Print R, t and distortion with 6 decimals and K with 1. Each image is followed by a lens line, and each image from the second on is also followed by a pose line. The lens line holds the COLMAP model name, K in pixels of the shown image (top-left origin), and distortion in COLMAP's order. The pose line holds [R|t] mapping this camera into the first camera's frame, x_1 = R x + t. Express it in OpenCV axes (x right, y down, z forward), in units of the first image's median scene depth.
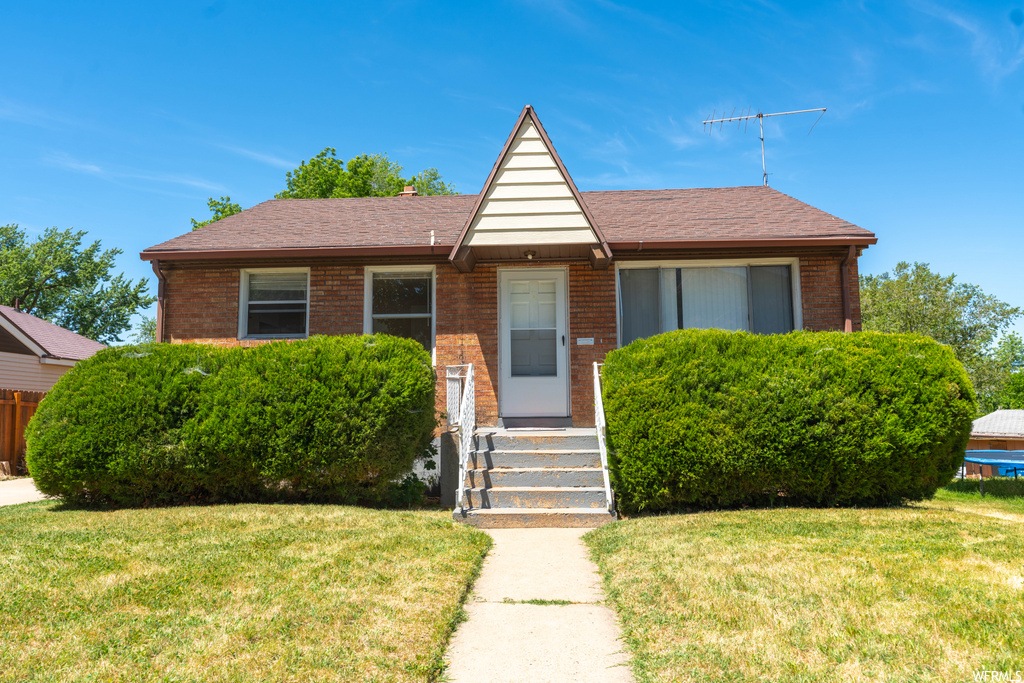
lens RADIAL K [[612.9, 0, 512.0], [0, 612.9, 341.5], [0, 0, 1]] dist [-0.006255, -0.002481]
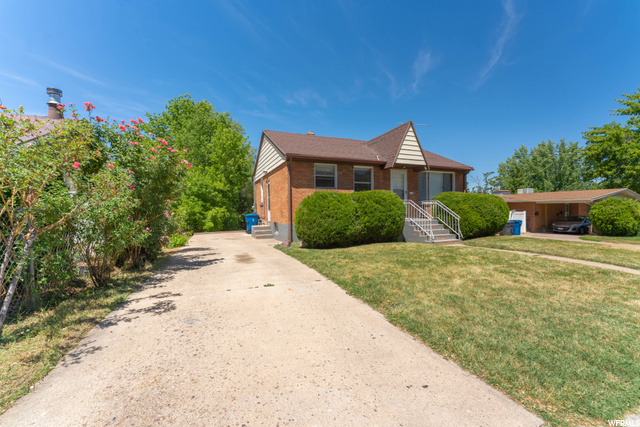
lens RADIAL K [[254.9, 0, 320.0], [0, 254.9, 213.5], [0, 0, 1]] dist [0.001245, 0.000130]
pose [[0.903007, -0.005499, 0.429590, -0.982660], [-0.044654, 0.993301, 0.106577, -0.017926], [-0.427299, -0.115423, 0.896713, -0.060420]]
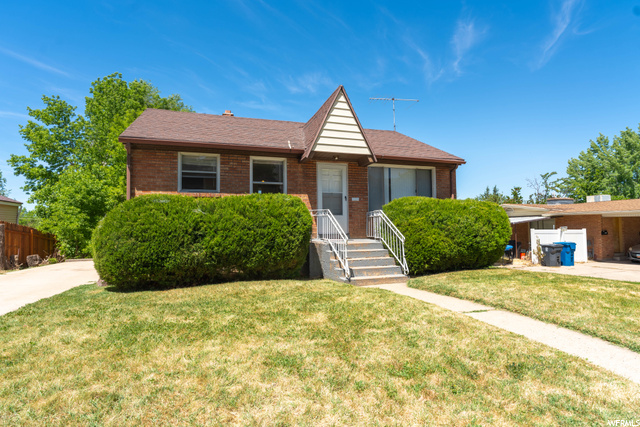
lens RADIAL K [[336.4, 0, 312.9], [0, 336.4, 197.2], [0, 0, 1]] dist [-0.001525, -0.000409]
pose [[0.930880, 0.032454, 0.363880, -0.465423], [-0.037544, 0.999271, 0.006923, -0.010639], [-0.363391, -0.020106, 0.931420, -0.040107]]
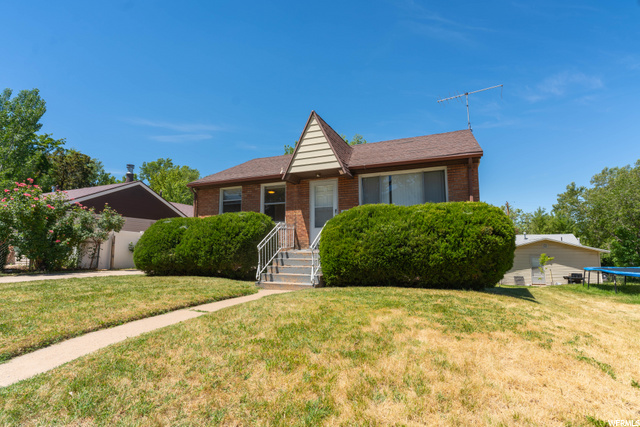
lens RADIAL K [[290.7, 0, 337.1], [0, 290.7, 211.2], [0, 0, 1]] dist [0.001287, 0.000093]
pose [[0.949947, -0.034131, -0.310540, 0.440848], [0.032086, 0.999417, -0.011694, 0.011256], [0.310758, 0.001145, 0.950488, -0.017638]]
